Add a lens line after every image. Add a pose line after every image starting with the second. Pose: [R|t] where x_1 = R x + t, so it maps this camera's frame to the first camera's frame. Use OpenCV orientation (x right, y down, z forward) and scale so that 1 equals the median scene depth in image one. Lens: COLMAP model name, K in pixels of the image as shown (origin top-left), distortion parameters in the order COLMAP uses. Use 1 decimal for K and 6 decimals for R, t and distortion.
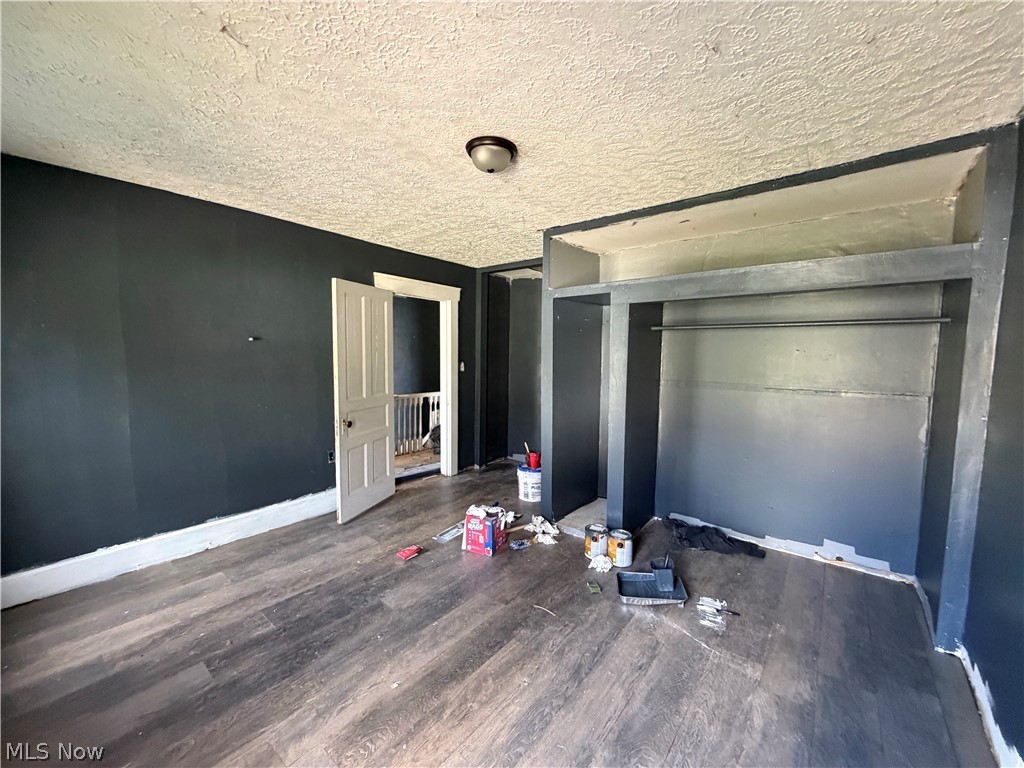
lens RADIAL K [[413.3, 0, 510.5], [0, 413.3, 384.1], [0, 0, 1]] dist [0.000268, 0.000122]
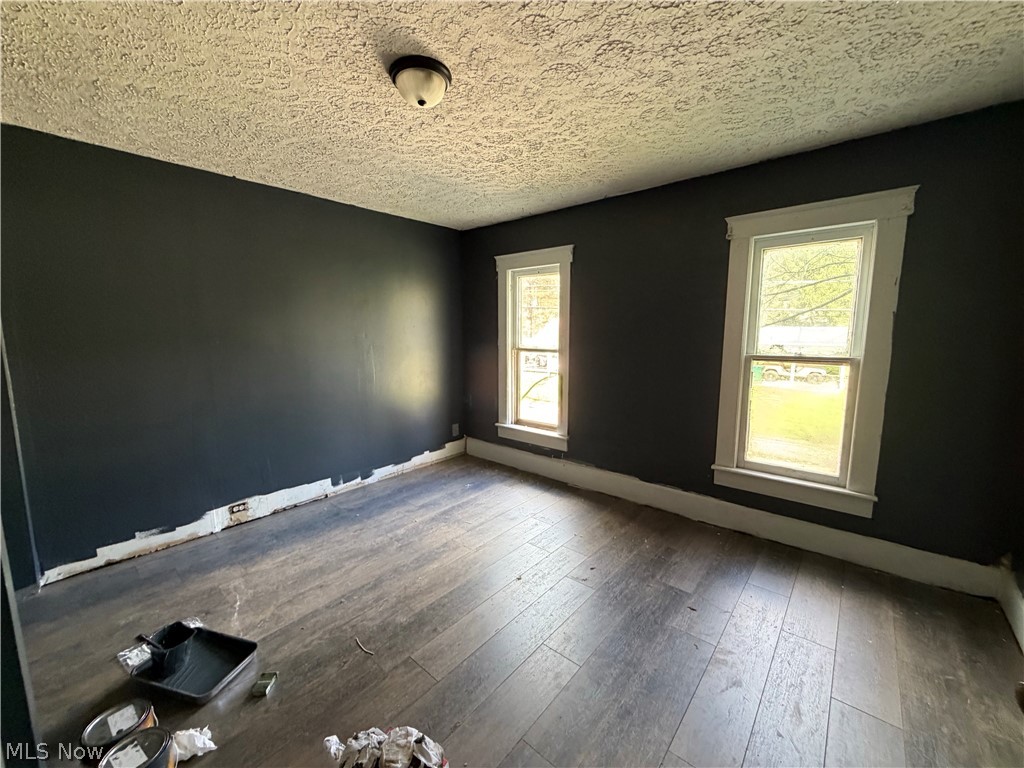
lens RADIAL K [[413.3, 0, 517.3], [0, 413.3, 385.0], [0, 0, 1]] dist [0.000268, 0.000122]
pose [[-0.999894, -0.003529, 0.014120, -0.259929], [-0.000445, 0.977115, 0.212712, -0.138435], [-0.014547, 0.212683, -0.977013, 1.941589]]
